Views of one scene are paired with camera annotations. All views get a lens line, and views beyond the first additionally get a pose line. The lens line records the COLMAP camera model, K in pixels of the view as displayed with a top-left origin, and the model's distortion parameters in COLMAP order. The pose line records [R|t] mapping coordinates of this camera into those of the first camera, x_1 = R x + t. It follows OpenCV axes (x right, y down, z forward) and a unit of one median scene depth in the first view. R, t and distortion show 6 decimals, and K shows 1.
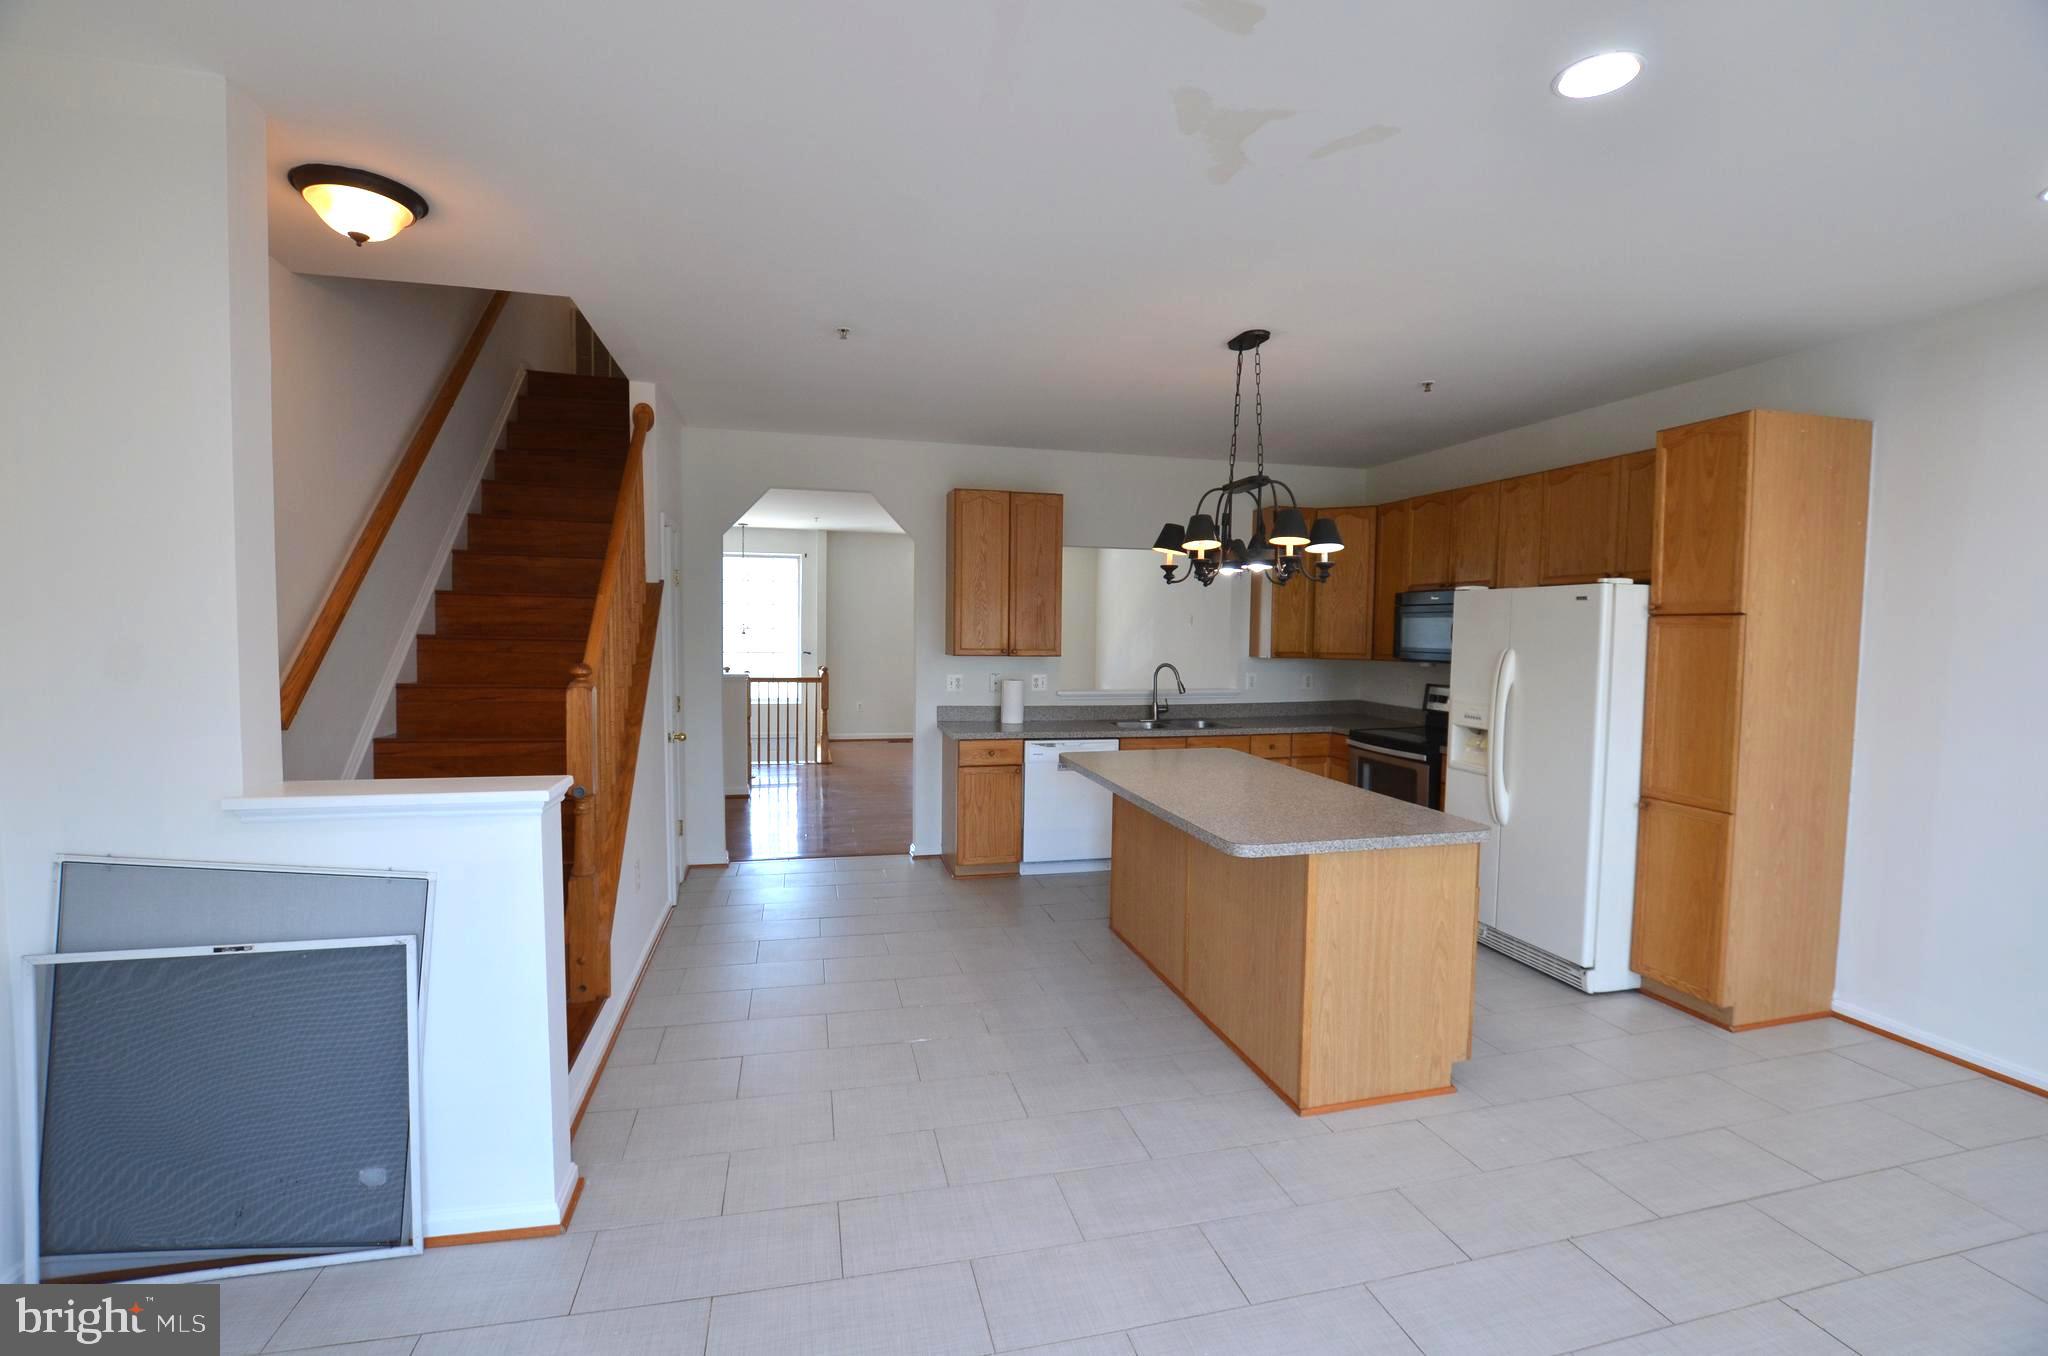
lens RADIAL K [[901.6, 0, 1017.9], [0, 901.6, 678.2], [0, 0, 1]] dist [-0.028829, 0.003155]
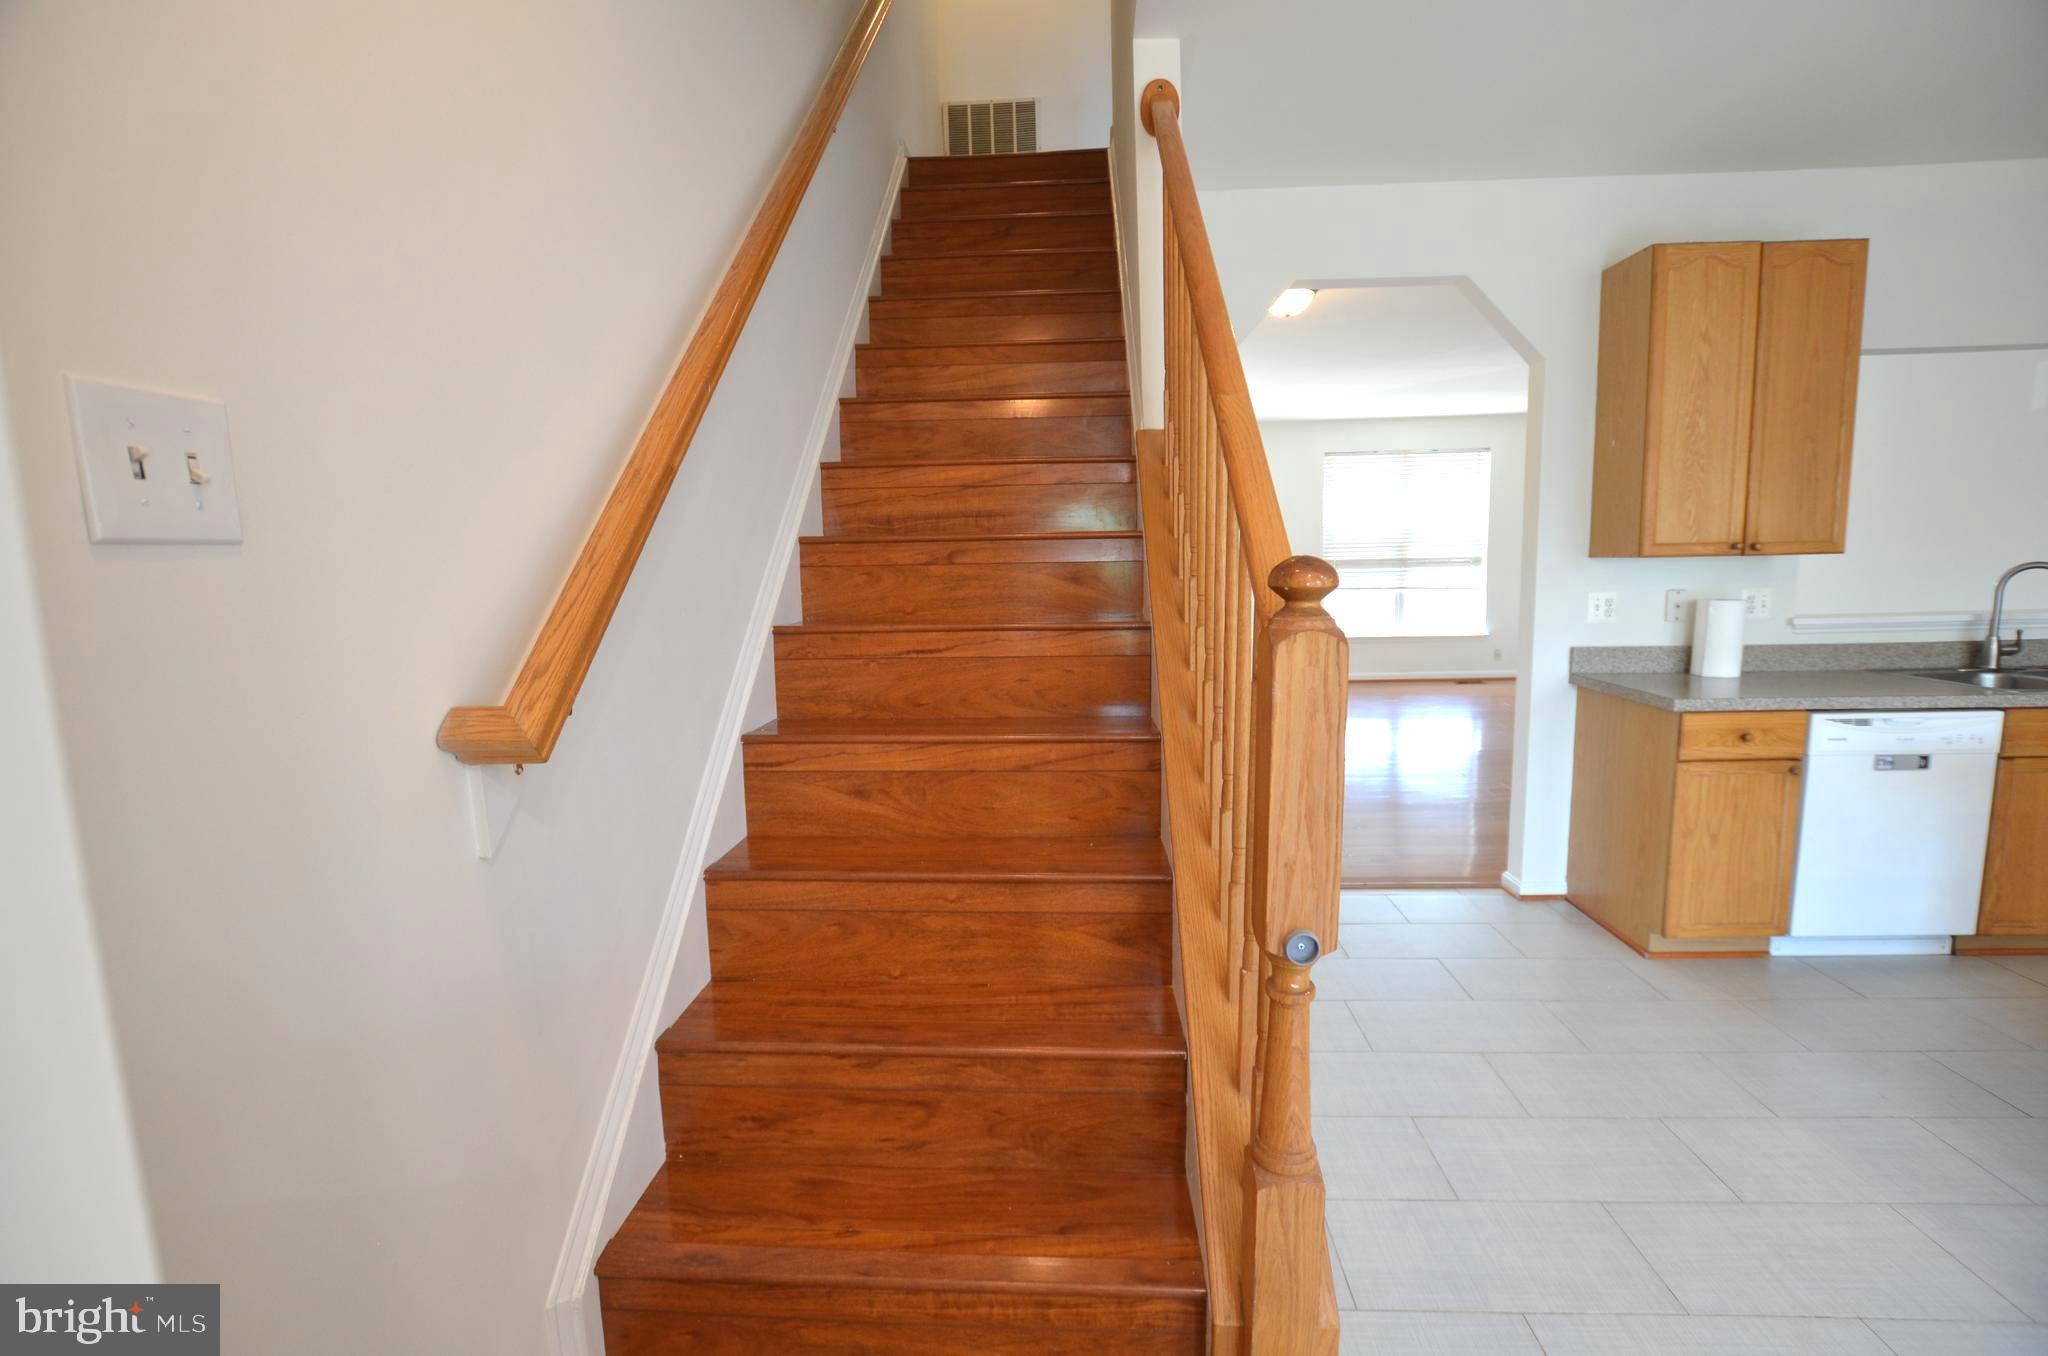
lens RADIAL K [[901.6, 0, 1020.8], [0, 901.6, 682.5], [0, 0, 1]] dist [-0.028829, 0.003155]
pose [[0.951980, 0.002689, -0.306150, -0.278604], [0.022255, 0.996708, 0.077959, 0.000807], [0.305351, -0.081029, 0.948786, 0.376749]]
